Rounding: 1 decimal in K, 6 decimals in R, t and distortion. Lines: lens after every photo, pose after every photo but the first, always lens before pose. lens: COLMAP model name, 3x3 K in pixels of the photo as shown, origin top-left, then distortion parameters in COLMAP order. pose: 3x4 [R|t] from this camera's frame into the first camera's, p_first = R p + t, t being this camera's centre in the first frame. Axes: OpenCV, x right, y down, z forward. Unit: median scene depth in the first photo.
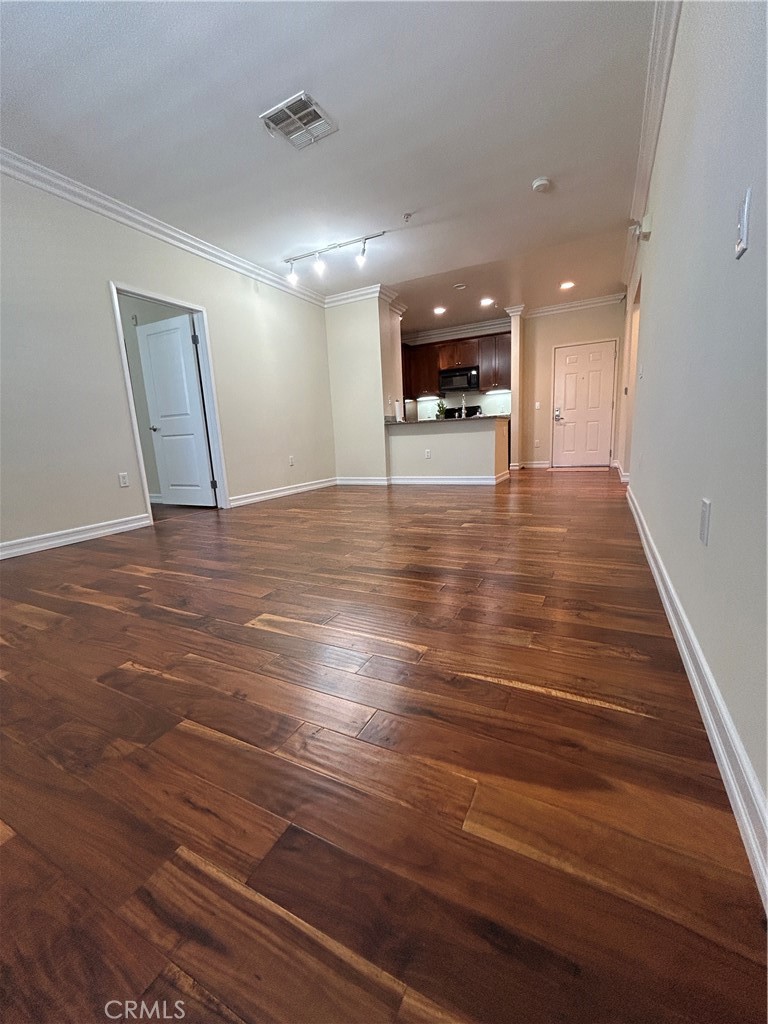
lens RADIAL K [[413.8, 0, 381.3], [0, 413.8, 514.5], [0, 0, 1]] dist [-0.008493, 0.000703]
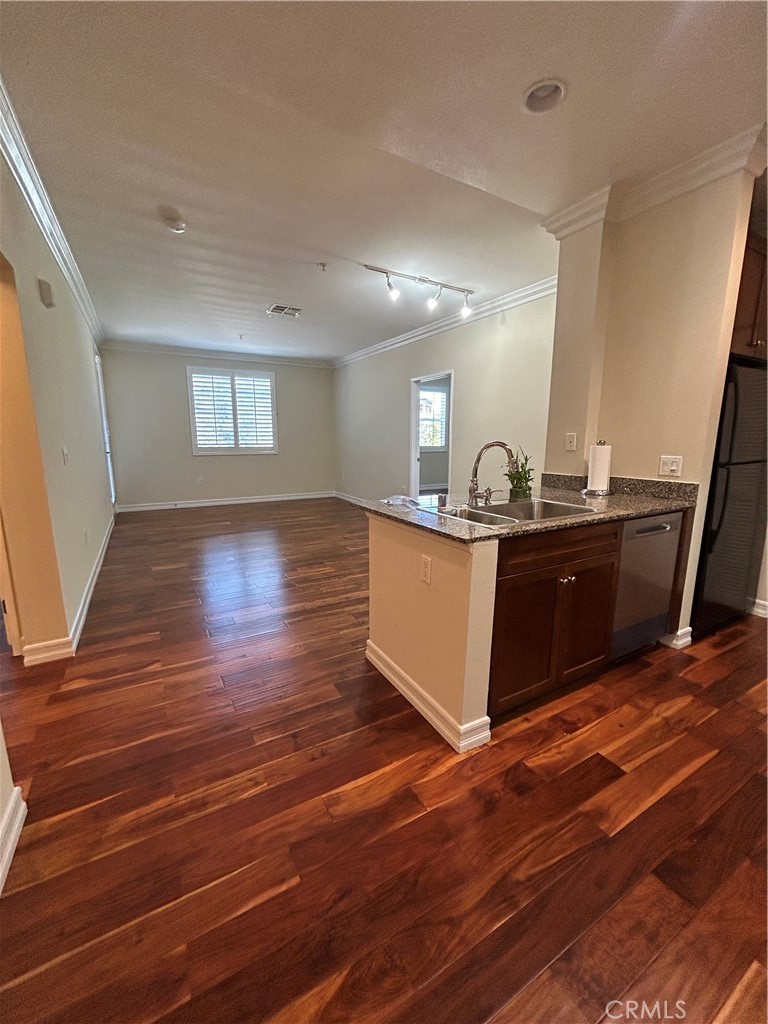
lens RADIAL K [[413.8, 0, 387.3], [0, 413.8, 511.1], [0, 0, 1]] dist [-0.008493, 0.000703]
pose [[-0.534776, 0.200370, -0.820894, 0.424144], [-0.134318, 0.938970, 0.316693, -0.255414], [0.834250, 0.279621, -0.475225, 0.844388]]
